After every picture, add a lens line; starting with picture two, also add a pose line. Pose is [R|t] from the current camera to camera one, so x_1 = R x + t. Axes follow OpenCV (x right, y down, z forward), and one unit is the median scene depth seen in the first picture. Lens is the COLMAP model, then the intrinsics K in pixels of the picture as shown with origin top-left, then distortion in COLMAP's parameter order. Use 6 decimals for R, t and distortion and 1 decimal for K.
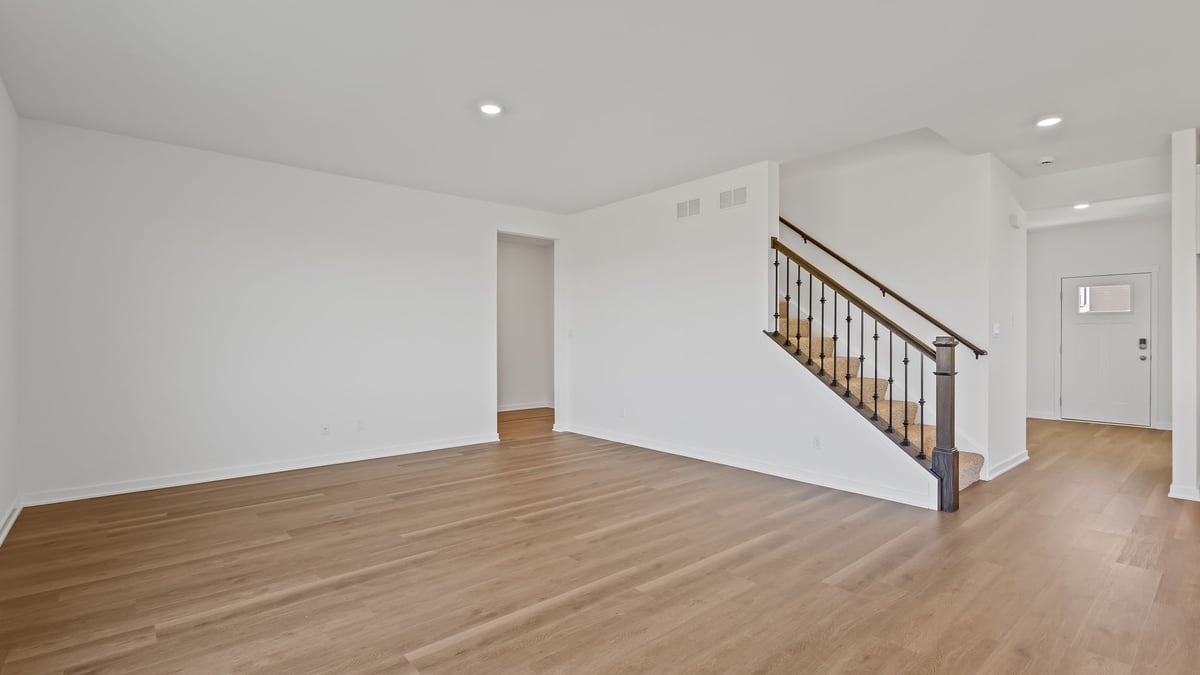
lens RADIAL K [[551.9, 0, 594.7], [0, 551.9, 337.5], [0, 0, 1]] dist [0.007724, -0.002705]
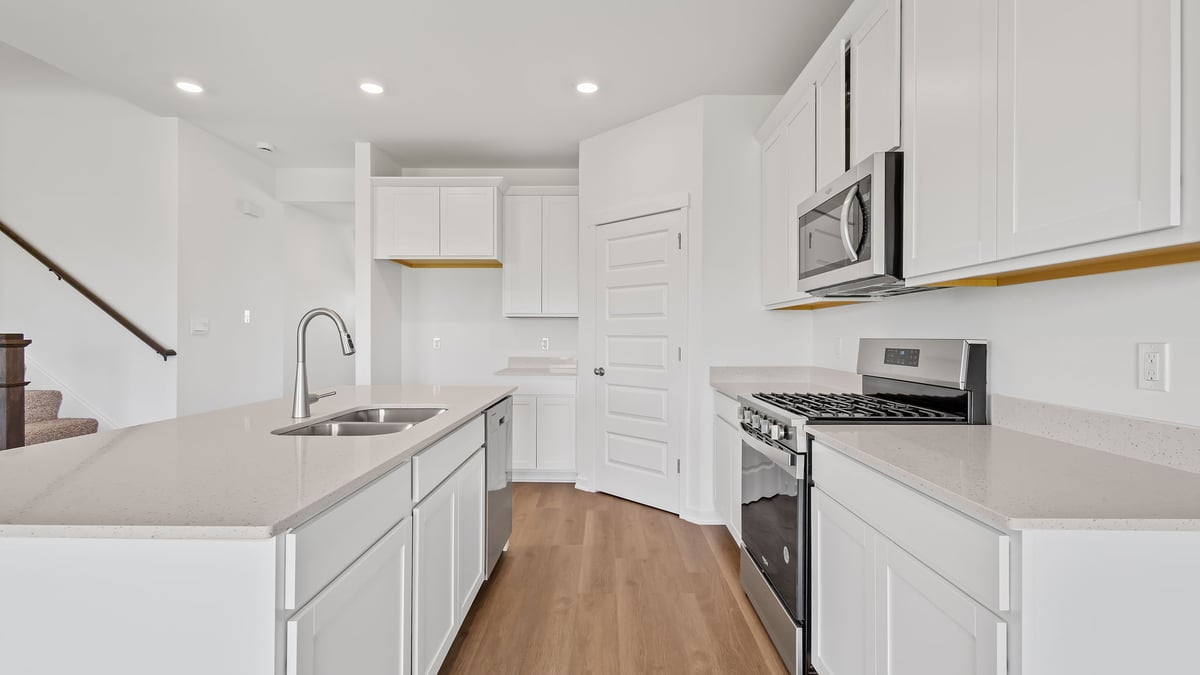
lens RADIAL K [[551.9, 0, 606.0], [0, 551.9, 335.3], [0, 0, 1]] dist [0.007724, -0.002705]
pose [[0.653853, 0.002447, 0.756618, 0.565741], [-0.001008, 0.999997, -0.002363, 0.001521], [-0.756621, 0.000783, 0.653853, -0.058214]]
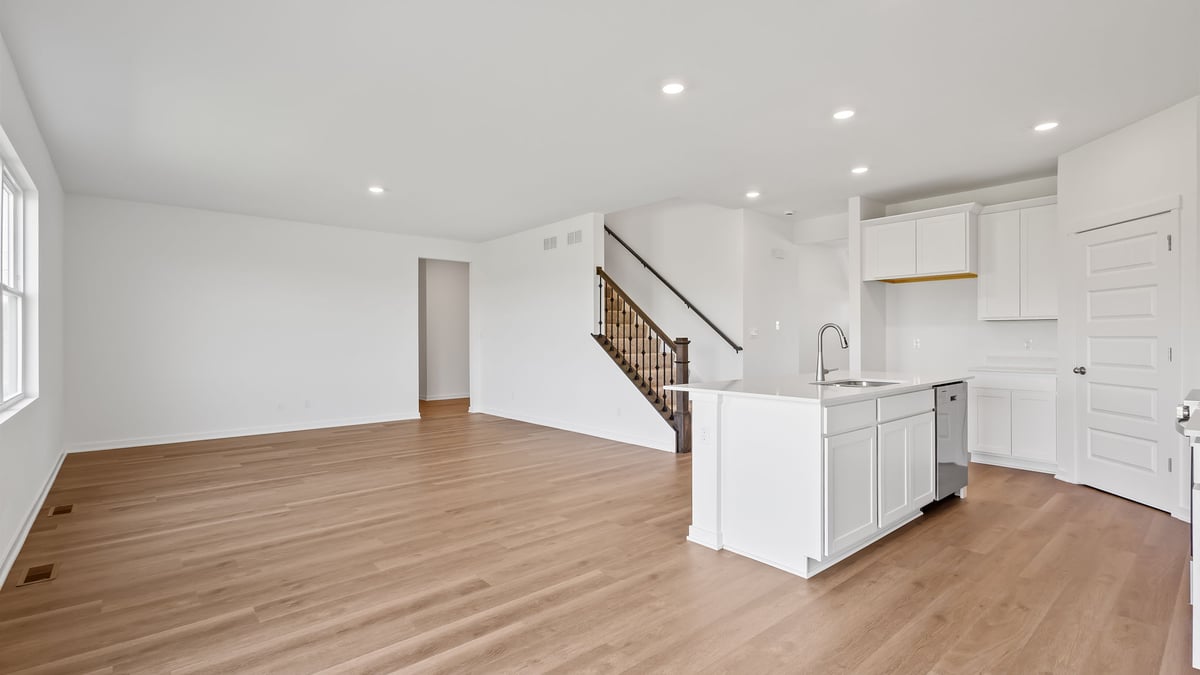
lens RADIAL K [[551.9, 0, 595.6], [0, 551.9, 338.1], [0, 0, 1]] dist [0.007724, -0.002705]
pose [[0.999995, -0.003137, -0.000509, 0.378162], [0.003136, 0.999994, -0.001709, 0.001654], [0.000515, 0.001707, 0.999998, -0.473860]]
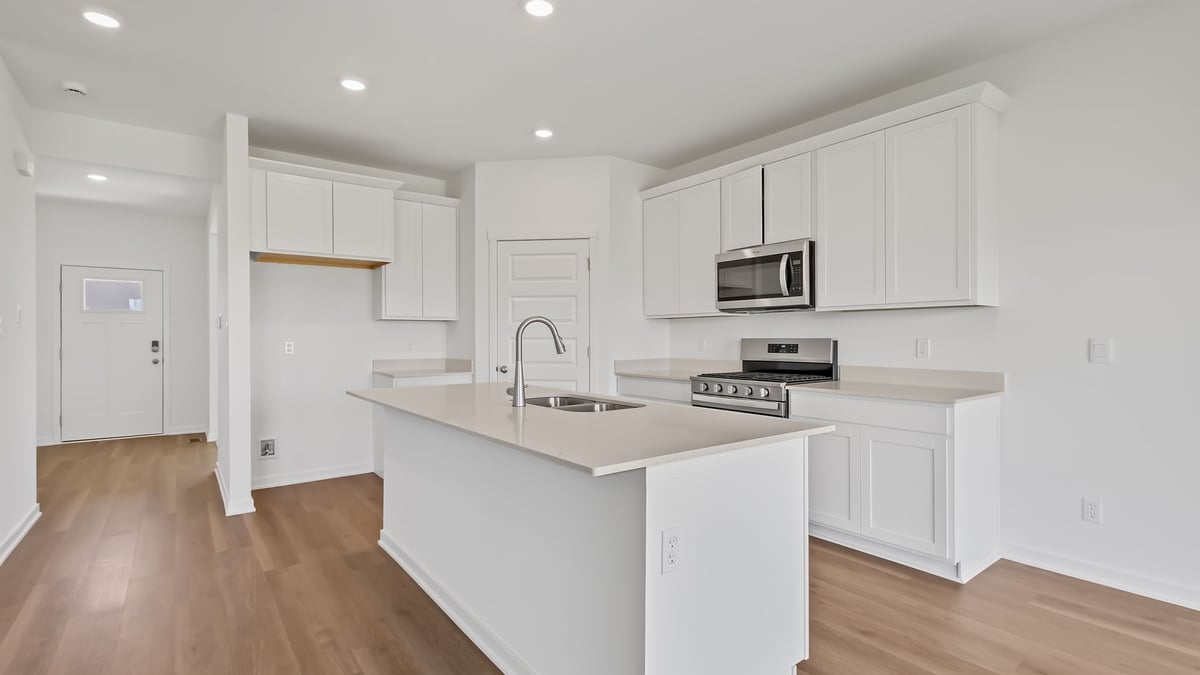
lens RADIAL K [[551.9, 0, 602.5], [0, 551.9, 339.1], [0, 0, 1]] dist [0.007724, -0.002705]
pose [[0.055181, -0.001764, 0.998475, 0.173829], [0.004495, 0.999989, 0.001518, 0.001565], [-0.998466, 0.004405, 0.055189, 0.345320]]
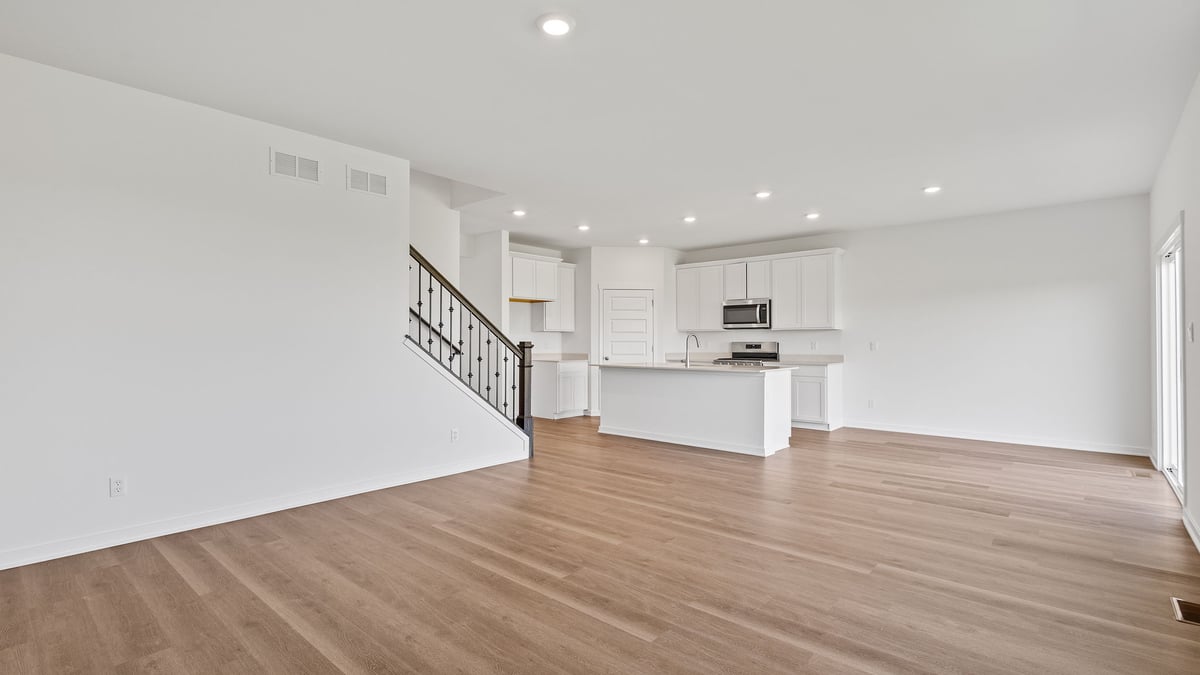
lens RADIAL K [[551.9, 0, 604.4], [0, 551.9, 338.5], [0, 0, 1]] dist [0.007724, -0.002705]
pose [[-0.146146, 0.004198, 0.989254, -0.827142], [0.003083, 0.999988, -0.003788, -0.003322], [-0.989258, 0.002496, -0.146157, 0.949269]]
